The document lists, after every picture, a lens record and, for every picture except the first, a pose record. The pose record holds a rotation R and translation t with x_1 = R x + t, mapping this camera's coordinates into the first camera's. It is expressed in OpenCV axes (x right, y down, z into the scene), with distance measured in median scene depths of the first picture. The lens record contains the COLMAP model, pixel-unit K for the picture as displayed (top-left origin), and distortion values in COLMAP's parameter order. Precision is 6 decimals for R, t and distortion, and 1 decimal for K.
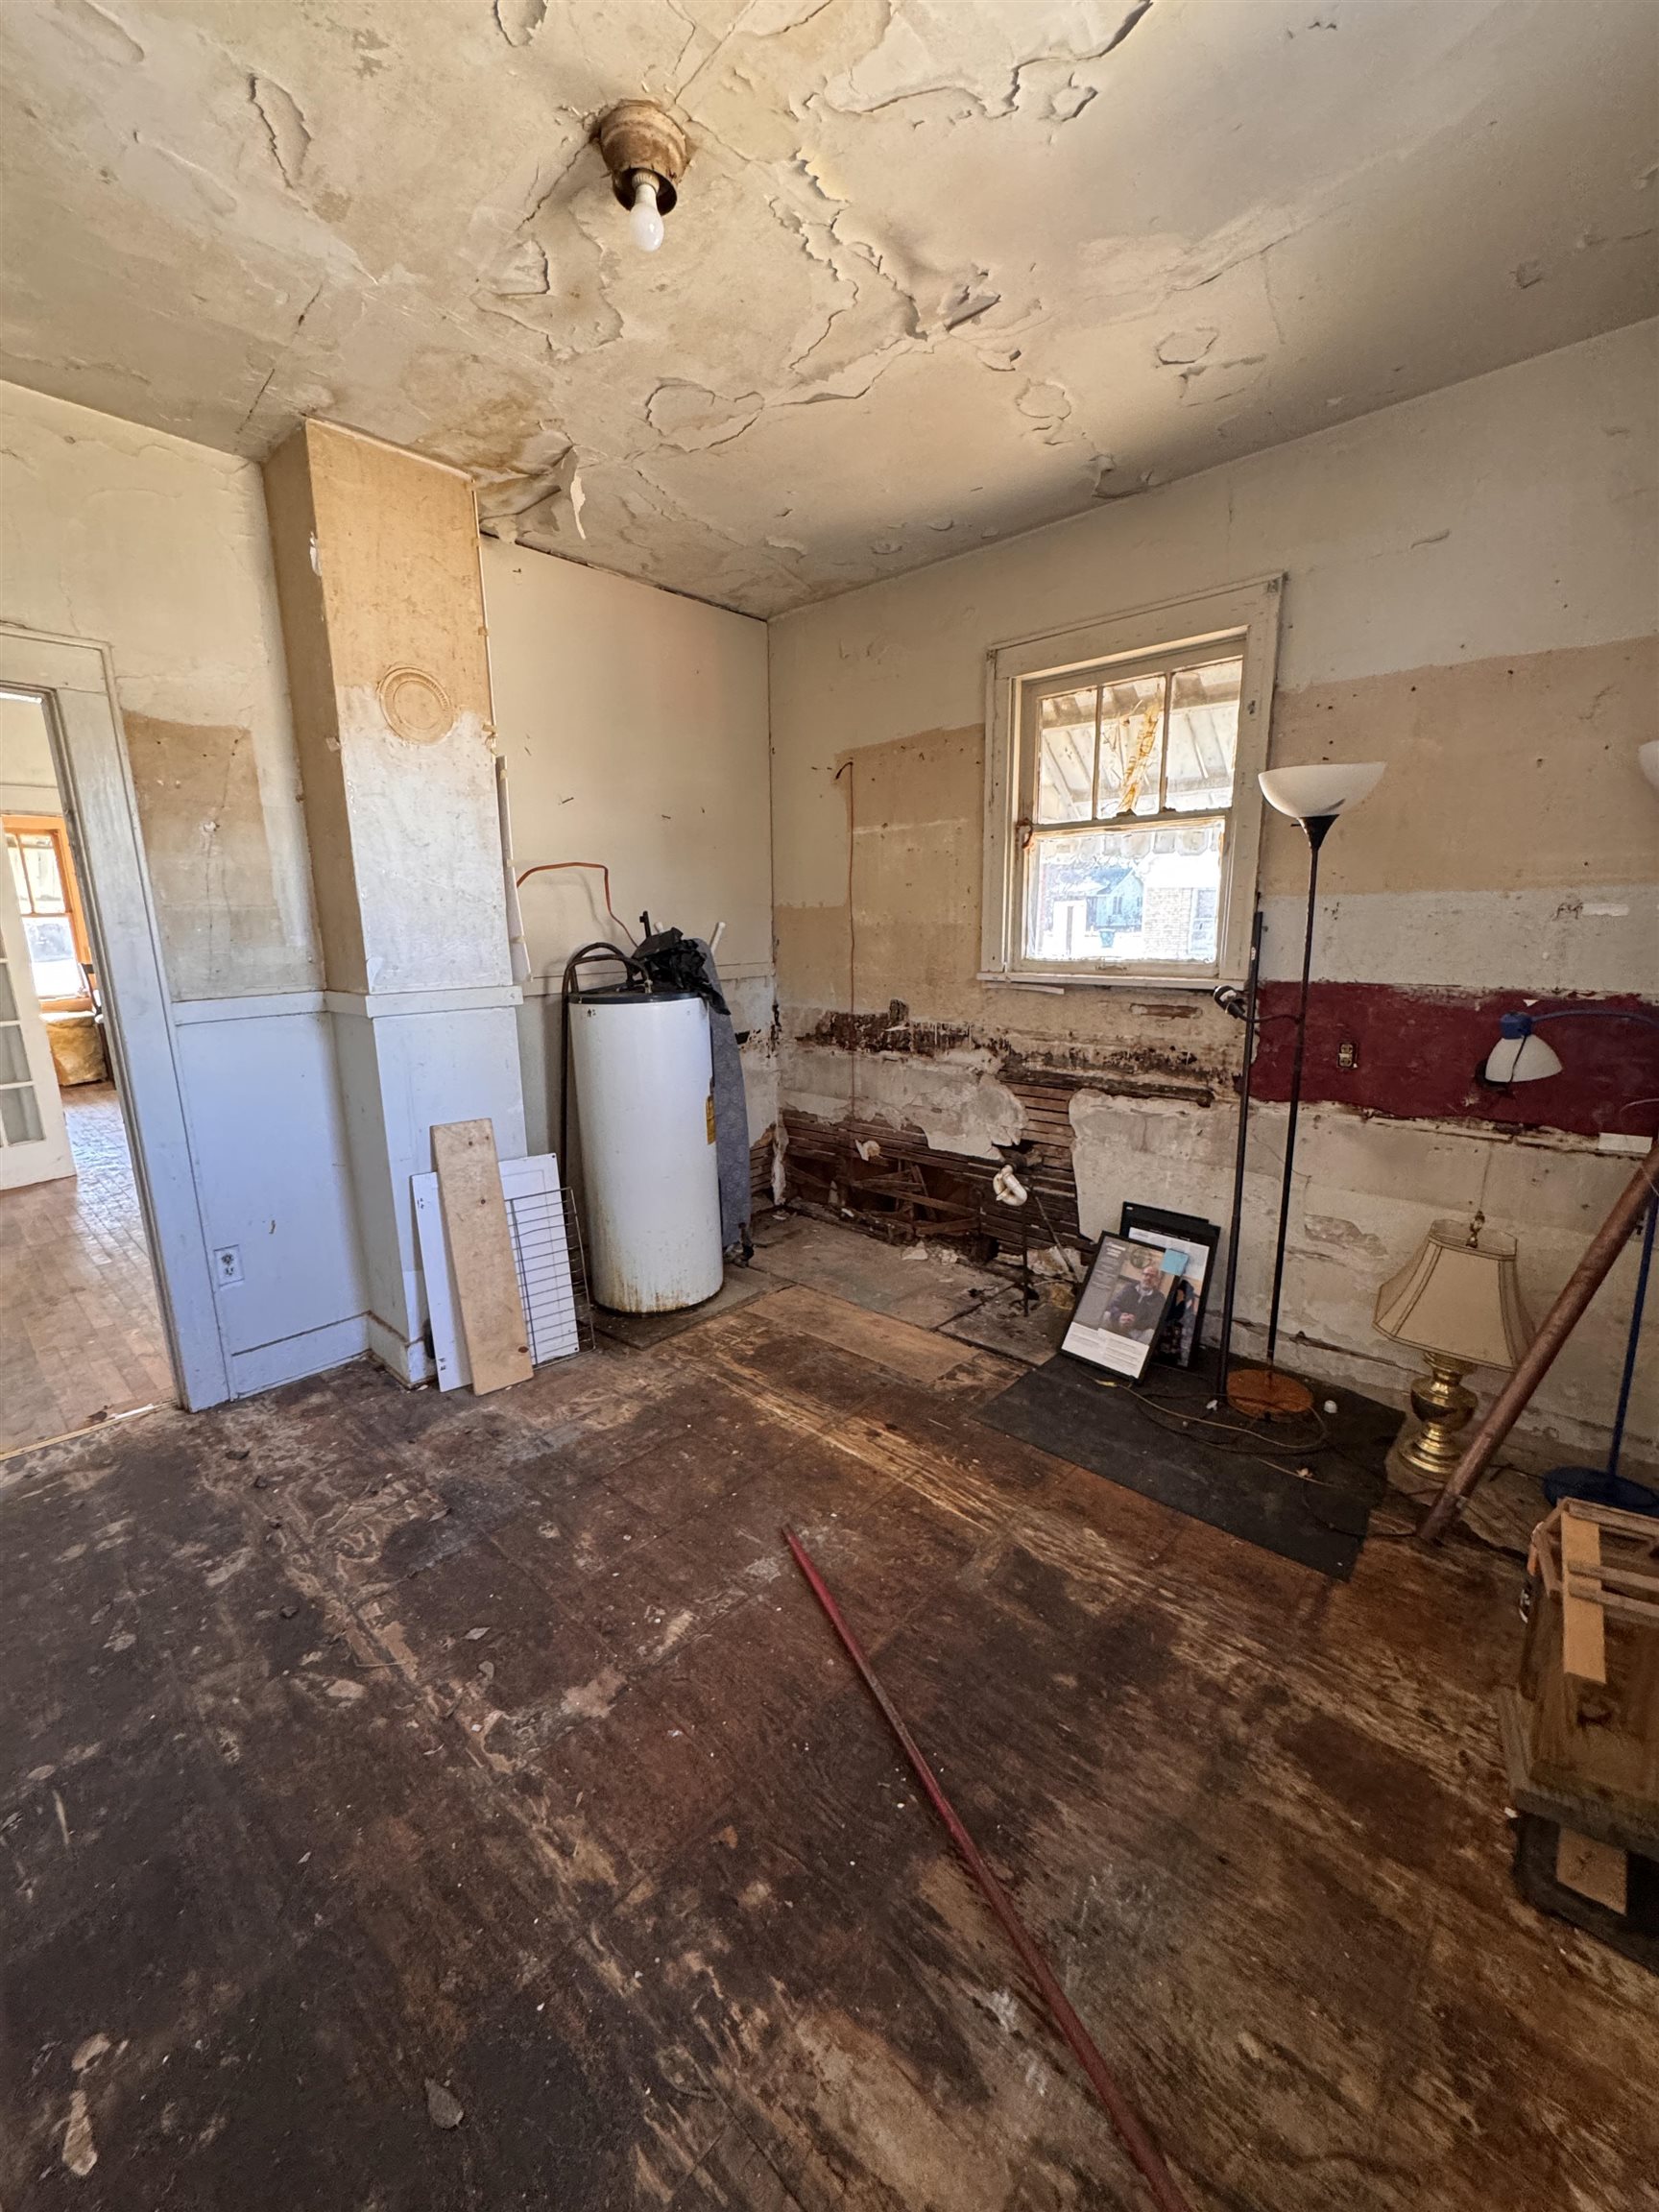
lens RADIAL K [[885.1, 0, 839.2], [0, 885.1, 1107.4], [0, 0, 1]] dist [-0.004530, 0.000805]
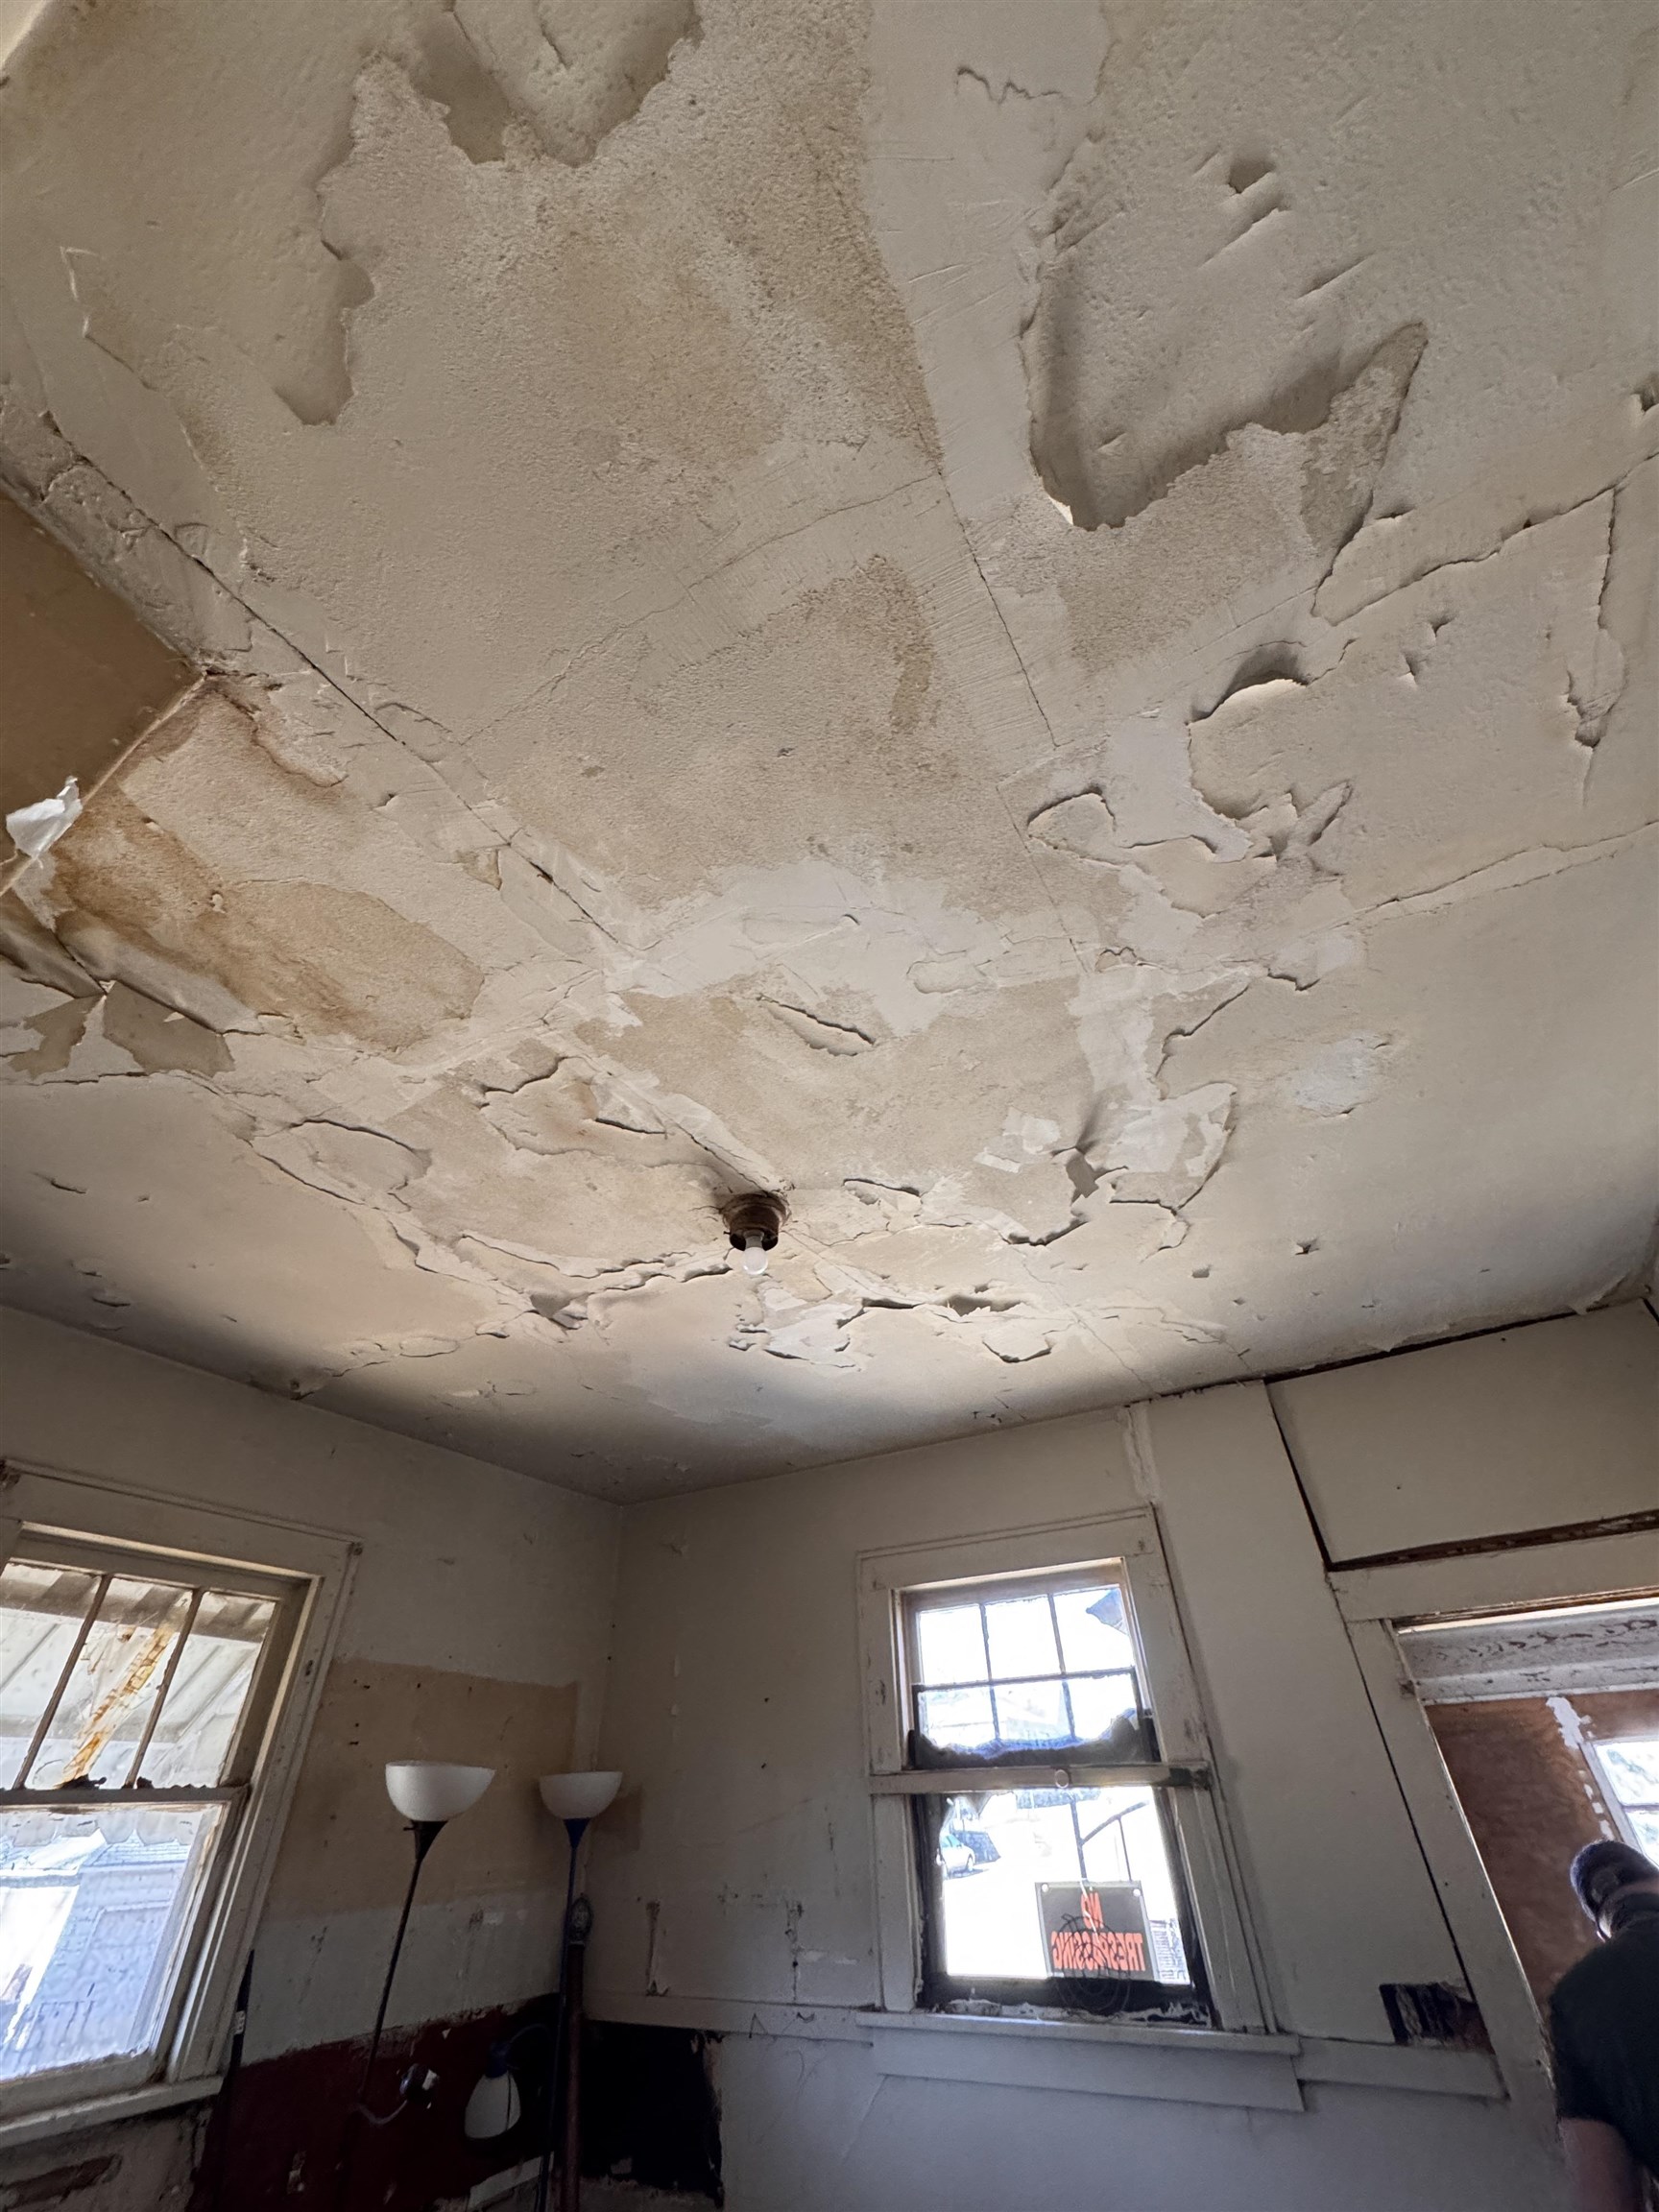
lens RADIAL K [[885.1, 0, 831.6], [0, 885.1, 1101.3], [0, 0, 1]] dist [-0.004530, 0.000805]
pose [[-0.228194, 0.625416, 0.746179, -0.292607], [0.242340, 0.778765, -0.578617, -0.091000], [-0.942974, 0.048792, -0.329272, 0.285372]]
